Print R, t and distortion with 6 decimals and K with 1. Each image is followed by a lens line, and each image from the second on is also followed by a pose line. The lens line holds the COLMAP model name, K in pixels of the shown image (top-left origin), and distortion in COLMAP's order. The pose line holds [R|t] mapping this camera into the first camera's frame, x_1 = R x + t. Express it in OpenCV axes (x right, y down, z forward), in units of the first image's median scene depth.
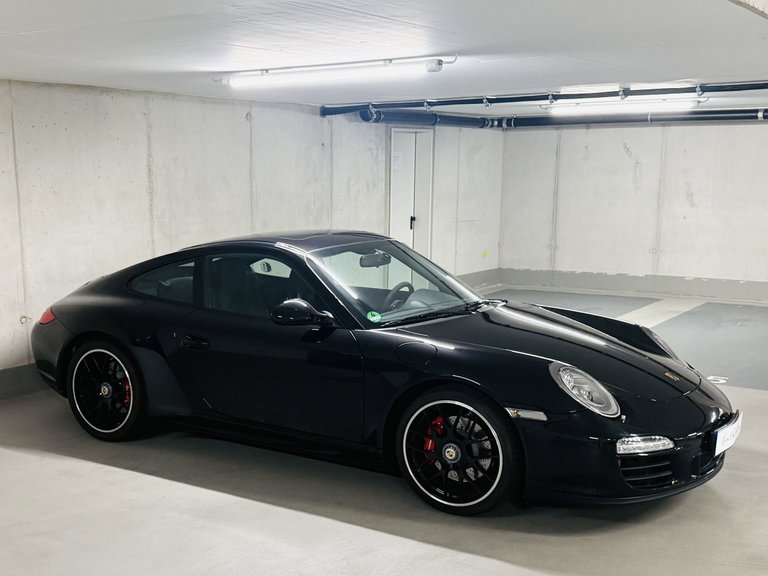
lens RADIAL K [[950.1, 0, 275.6], [0, 950.1, 349.1], [0, 0, 1]] dist [0.186951, -0.400163]
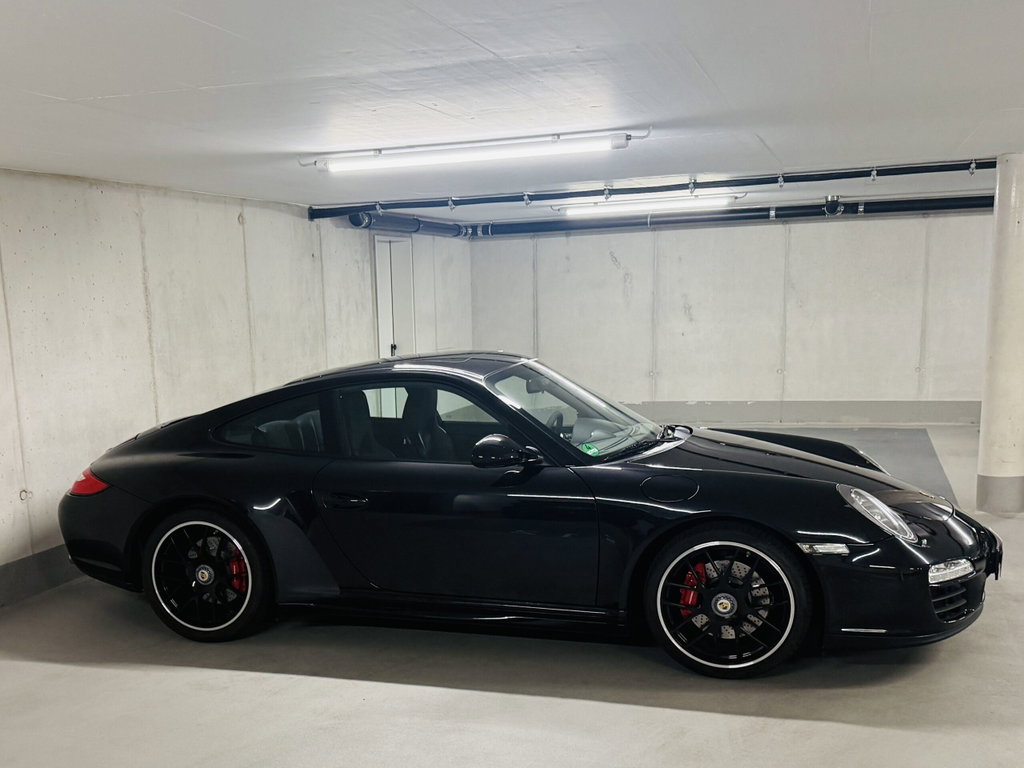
lens RADIAL K [[1157.8, 0, 385.7], [0, 1157.8, 523.1], [0, 0, 1]] dist [0.204407, -0.483434]
pose [[0.962029, -0.079904, 0.260990, -0.182448], [0.079158, 0.996772, 0.013385, 0.000710], [-0.261217, 0.007782, 0.965249, 0.049055]]
